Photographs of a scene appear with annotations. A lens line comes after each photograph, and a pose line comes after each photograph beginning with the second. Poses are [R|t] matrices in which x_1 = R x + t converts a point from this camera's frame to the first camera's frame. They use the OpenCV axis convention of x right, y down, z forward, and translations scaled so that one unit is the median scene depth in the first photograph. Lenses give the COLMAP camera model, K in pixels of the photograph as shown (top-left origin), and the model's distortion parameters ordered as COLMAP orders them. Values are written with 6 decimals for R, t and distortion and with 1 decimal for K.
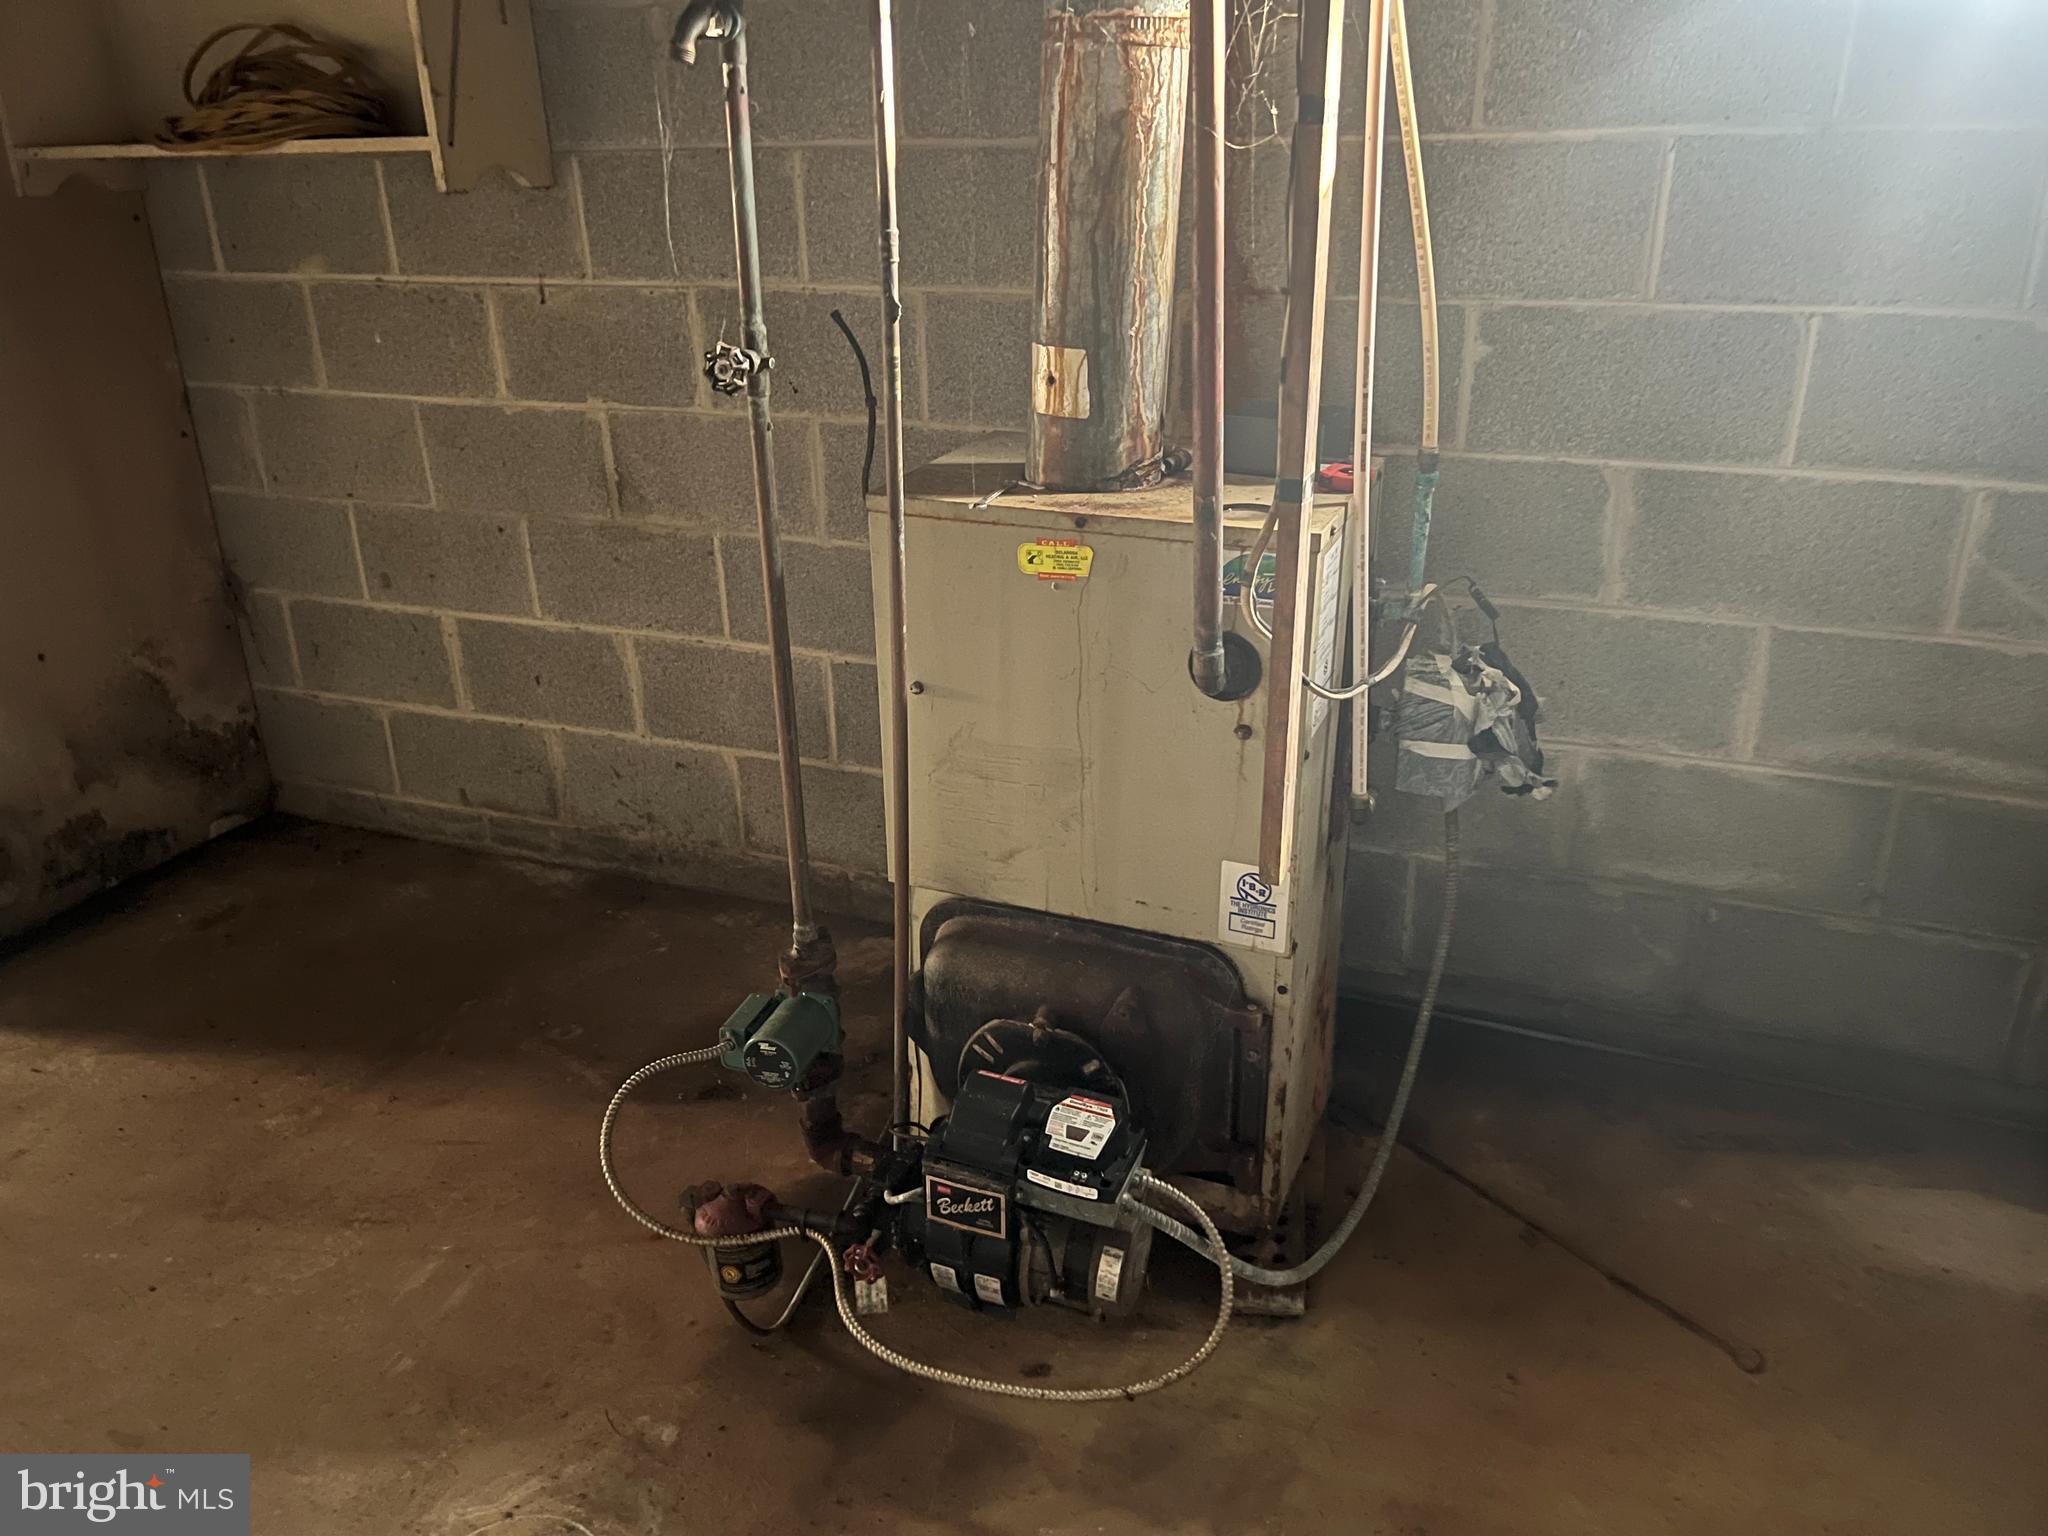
lens RADIAL K [[1542.9, 0, 1026.1], [0, 1542.9, 760.1], [0, 0, 1]] dist [0.008725, -0.004848]
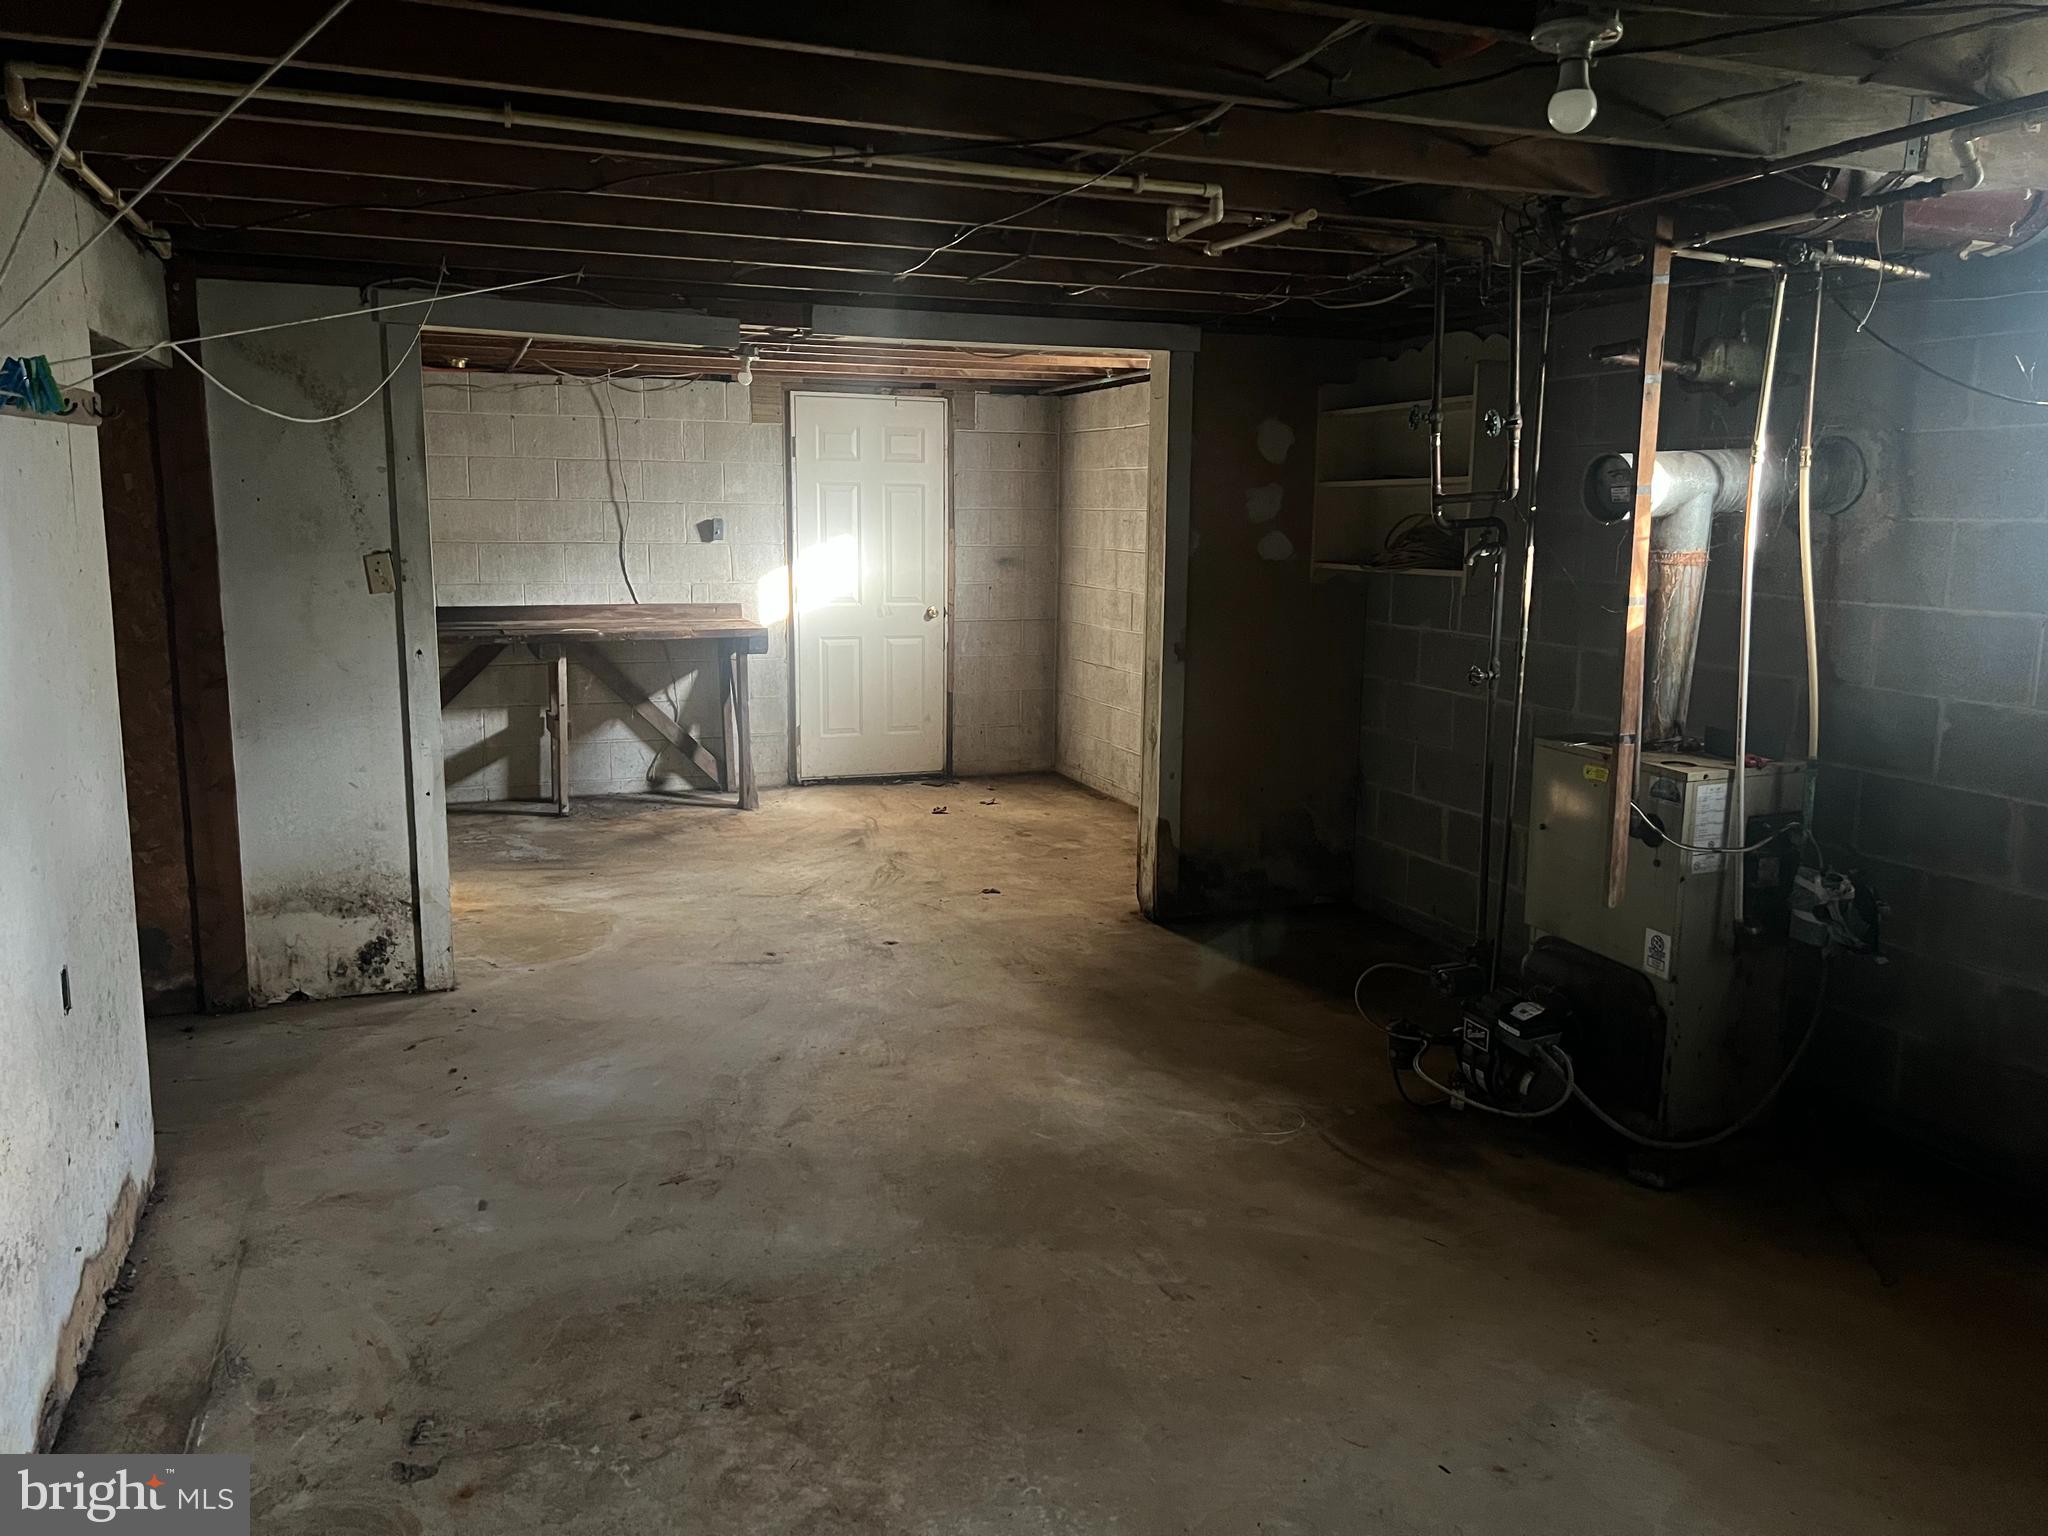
lens RADIAL K [[1542.9, 0, 1026.0], [0, 1542.9, 765.2], [0, 0, 1]] dist [0.008725, -0.004848]
pose [[0.681219, 0.148940, -0.716768, 0.962383], [-0.300809, 0.949562, -0.088576, 0.277560], [0.667424, 0.275950, 0.691663, -1.006811]]
